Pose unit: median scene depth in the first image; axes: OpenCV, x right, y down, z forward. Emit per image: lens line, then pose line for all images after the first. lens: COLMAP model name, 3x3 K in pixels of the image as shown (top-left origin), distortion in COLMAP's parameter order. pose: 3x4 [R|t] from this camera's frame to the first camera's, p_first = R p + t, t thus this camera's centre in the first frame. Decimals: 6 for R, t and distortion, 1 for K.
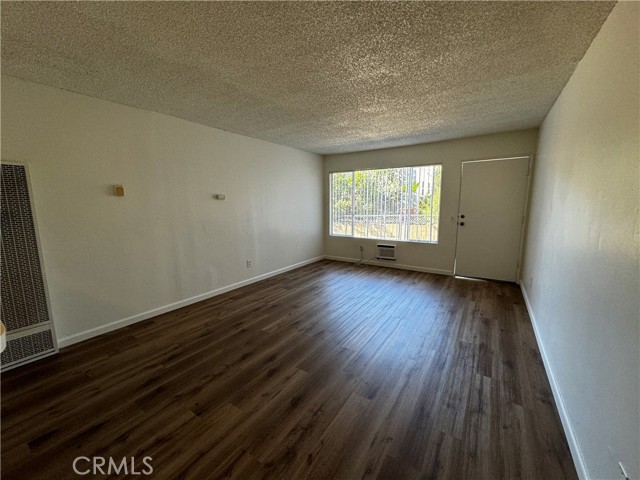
lens RADIAL K [[255.3, 0, 320.4], [0, 255.3, 239.6], [0, 0, 1]] dist [-0.002451, 0.000254]
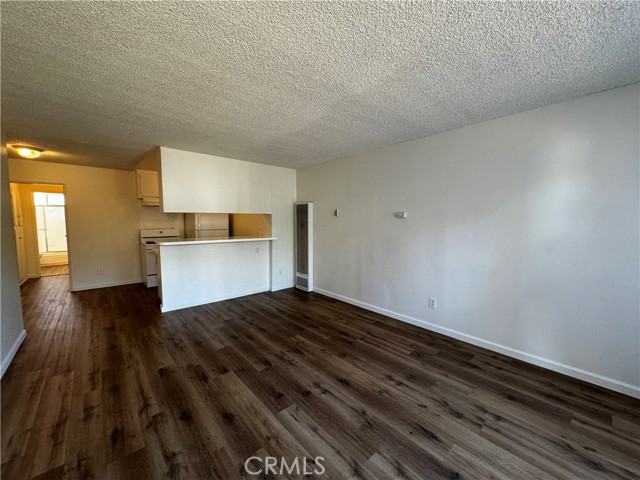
lens RADIAL K [[255.3, 0, 320.7], [0, 255.3, 240.5], [0, 0, 1]] dist [-0.002451, 0.000254]
pose [[-0.261871, 0.080302, -0.961756, 0.649635], [-0.139463, 0.982924, 0.120043, -0.164430], [0.954973, 0.165566, -0.246200, 1.094059]]
